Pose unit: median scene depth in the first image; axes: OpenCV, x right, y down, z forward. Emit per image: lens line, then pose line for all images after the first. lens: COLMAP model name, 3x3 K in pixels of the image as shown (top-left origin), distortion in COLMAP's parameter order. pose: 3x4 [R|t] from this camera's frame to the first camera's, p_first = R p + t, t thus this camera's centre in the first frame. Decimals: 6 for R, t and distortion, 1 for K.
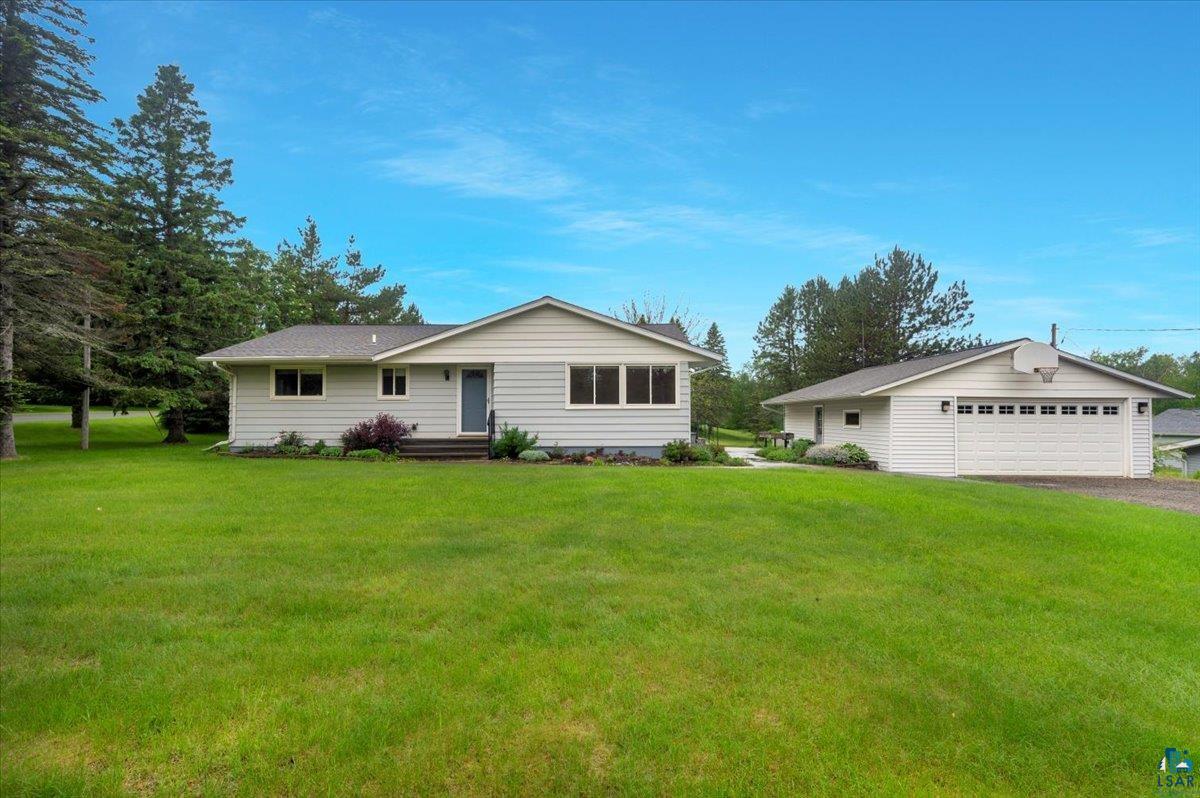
lens RADIAL K [[576.0, 0, 598.5], [0, 576.0, 400.5], [0, 0, 1]] dist [0.002802, 0.000658]
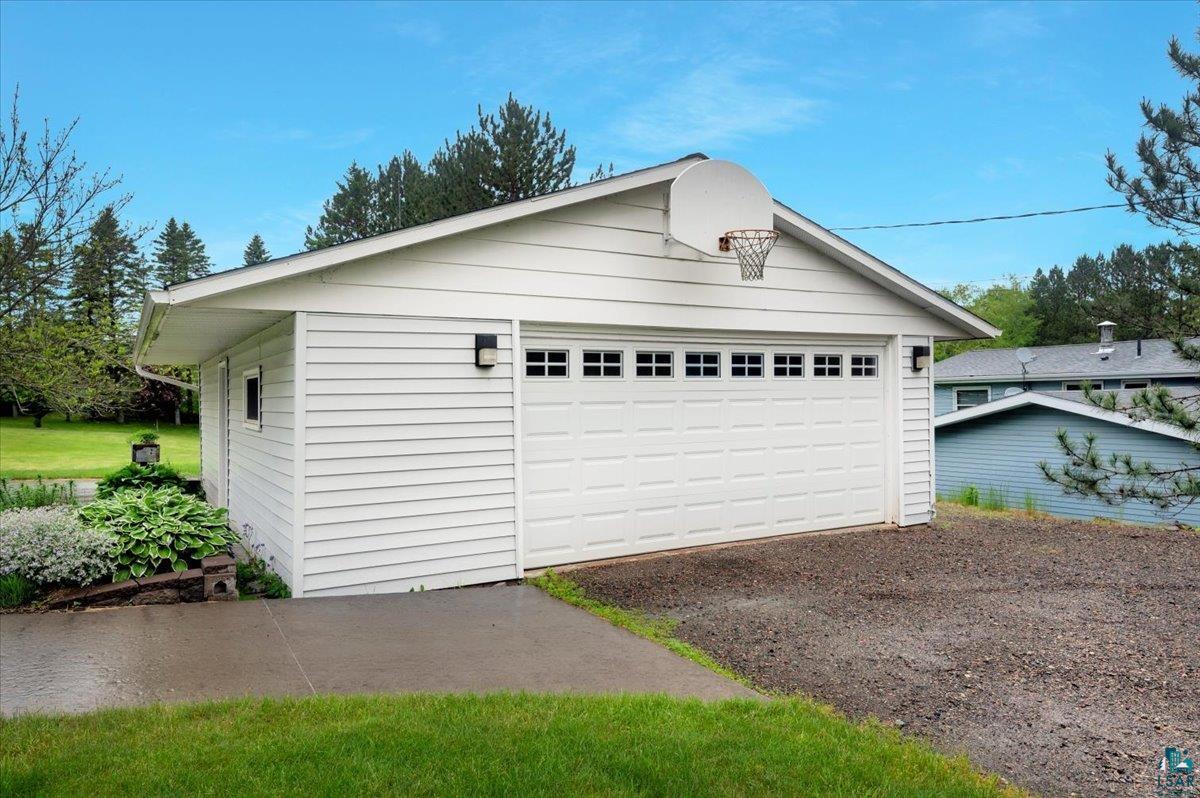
lens RADIAL K [[803.4, 0, 606.1], [0, 803.4, 401.8], [0, 0, 1]] dist [-0.007130, 0.001038]
pose [[0.863499, -0.023038, 0.503824, 0.357797], [0.006096, 0.999360, 0.035248, 0.017548], [-0.504313, -0.027365, 0.863087, 0.487310]]
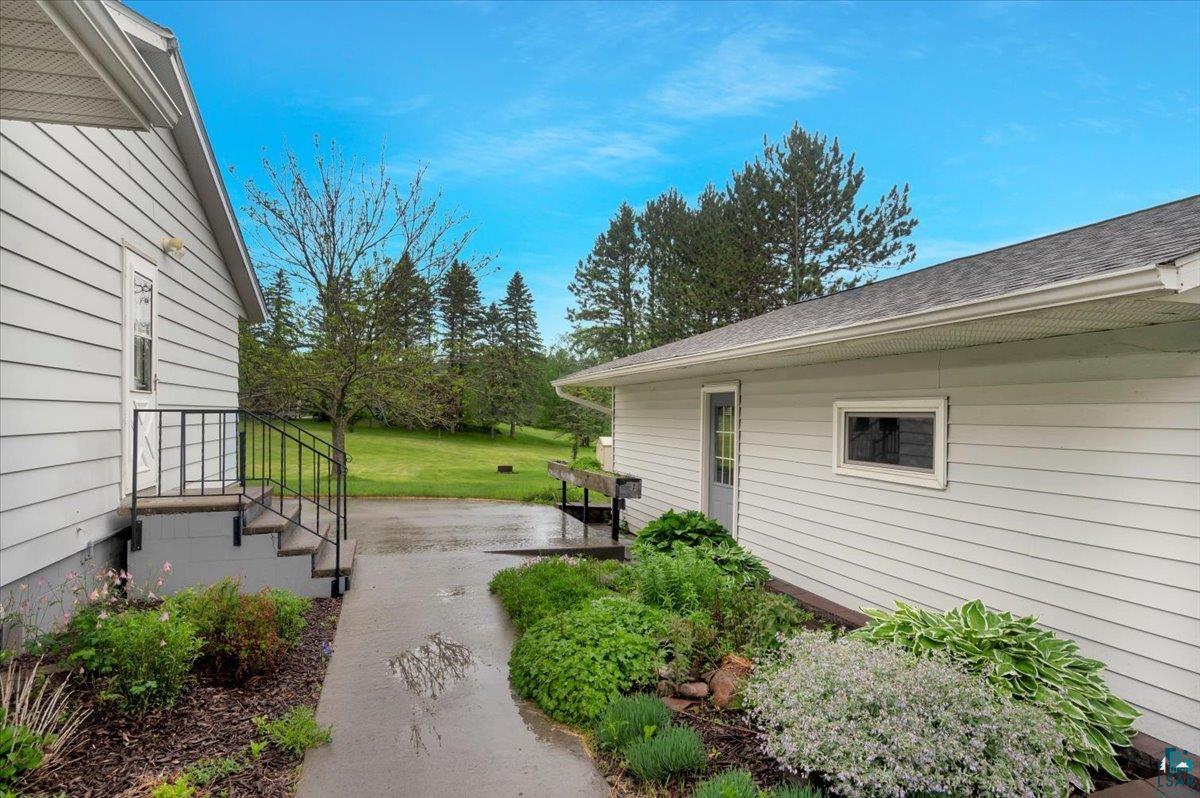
lens RADIAL K [[698.8, 0, 602.1], [0, 698.8, 400.1], [0, 0, 1]] dist [0.008362, 0.001095]
pose [[0.957900, 0.005816, 0.287042, 0.231071], [-0.009659, 0.999882, 0.011973, 0.012482], [-0.286939, -0.014241, 0.957843, 0.708788]]
